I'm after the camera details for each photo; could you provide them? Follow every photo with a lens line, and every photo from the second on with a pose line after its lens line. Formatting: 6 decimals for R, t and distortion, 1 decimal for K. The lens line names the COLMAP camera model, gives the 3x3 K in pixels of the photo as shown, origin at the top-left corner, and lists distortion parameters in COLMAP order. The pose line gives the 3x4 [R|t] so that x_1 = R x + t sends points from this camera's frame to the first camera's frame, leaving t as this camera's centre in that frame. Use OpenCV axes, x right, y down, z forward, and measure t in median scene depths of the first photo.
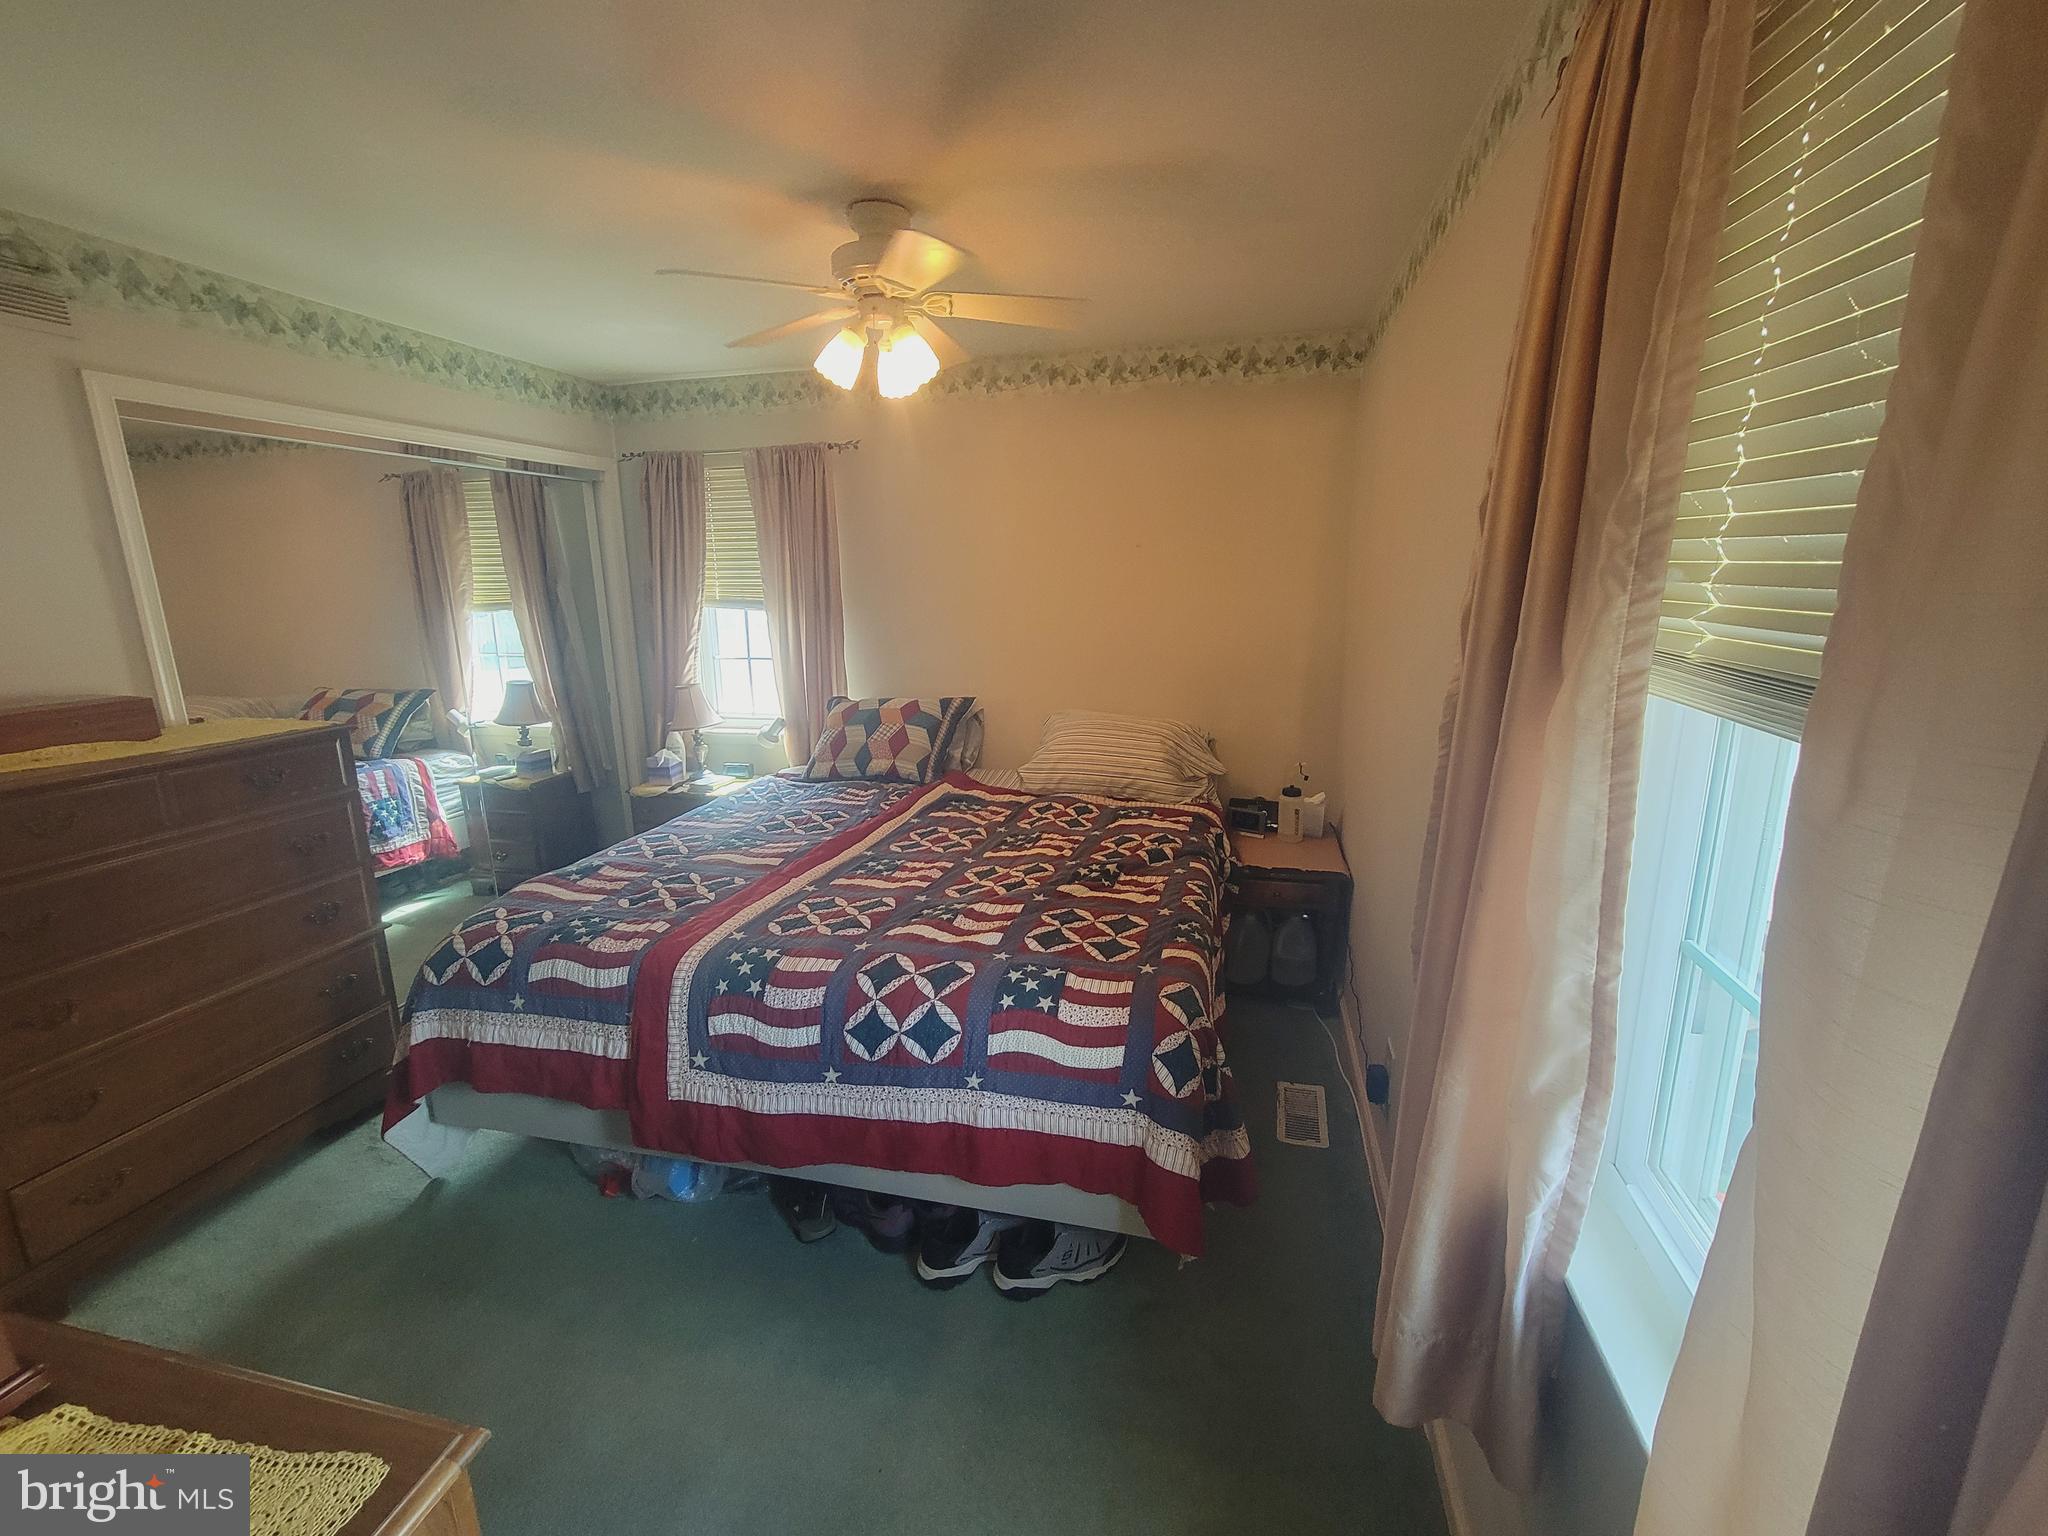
lens RADIAL K [[837.6, 0, 1028.7], [0, 837.6, 747.0], [0, 0, 1]] dist [-0.002054, 0.000270]
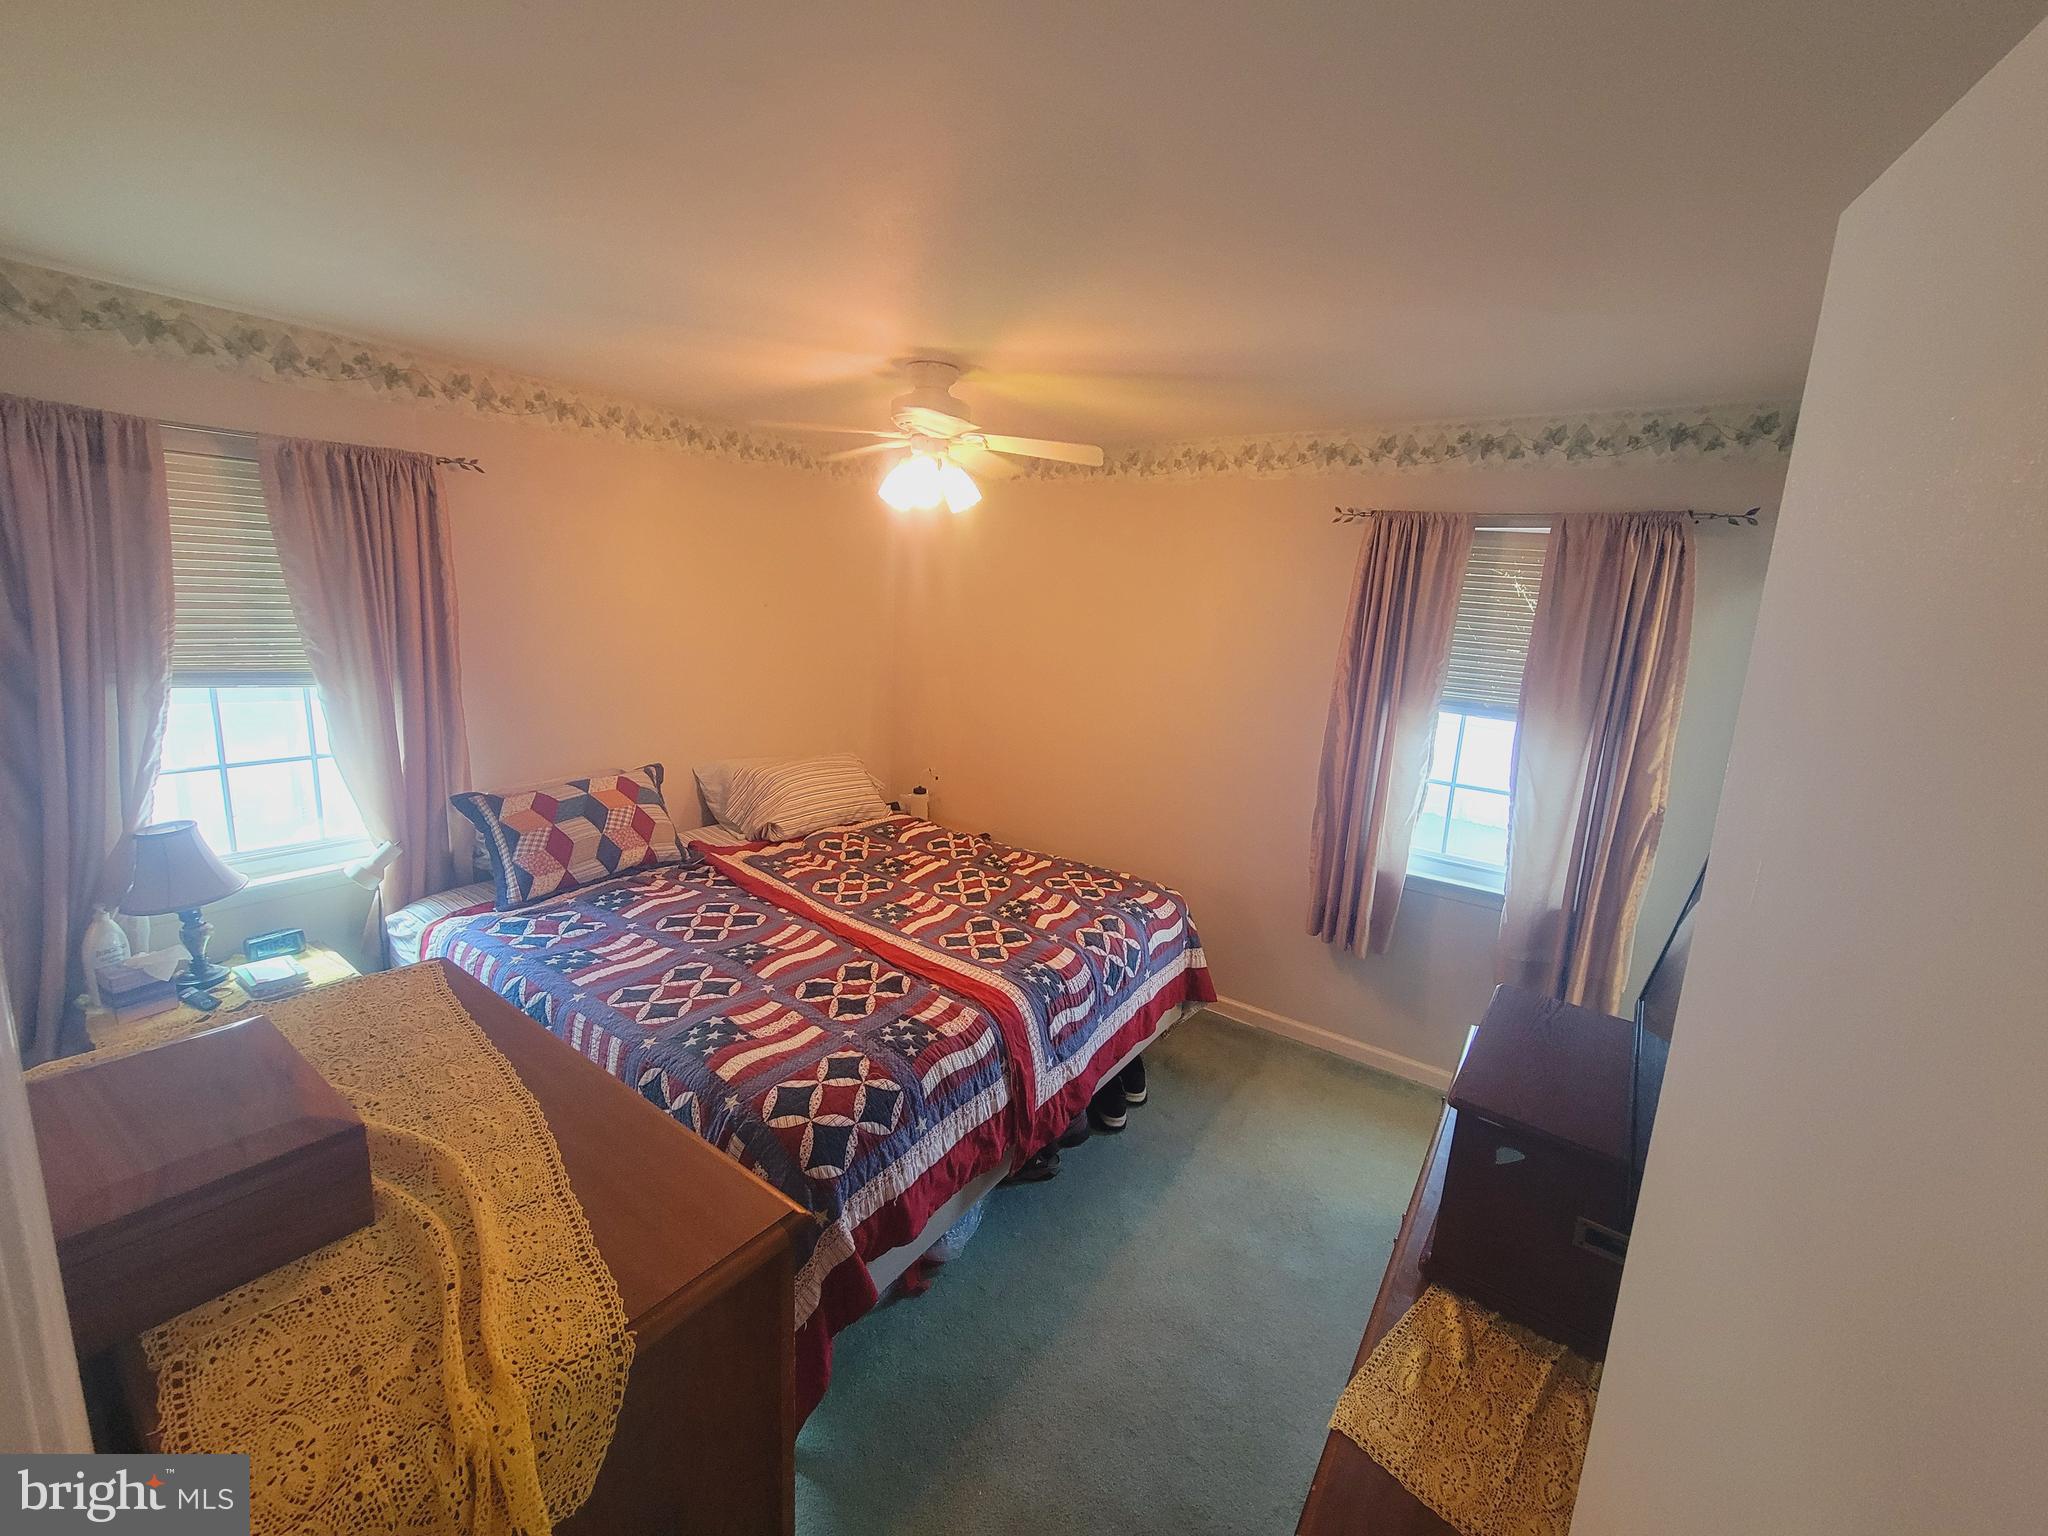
lens RADIAL K [[837.6, 0, 1028.7], [0, 837.6, 747.0], [0, 0, 1]] dist [-0.002054, 0.000270]
pose [[0.374820, -0.145741, 0.915571, -1.055864], [0.137111, 0.985421, 0.100728, -0.158686], [-0.916903, 0.087780, 0.389338, 0.352875]]
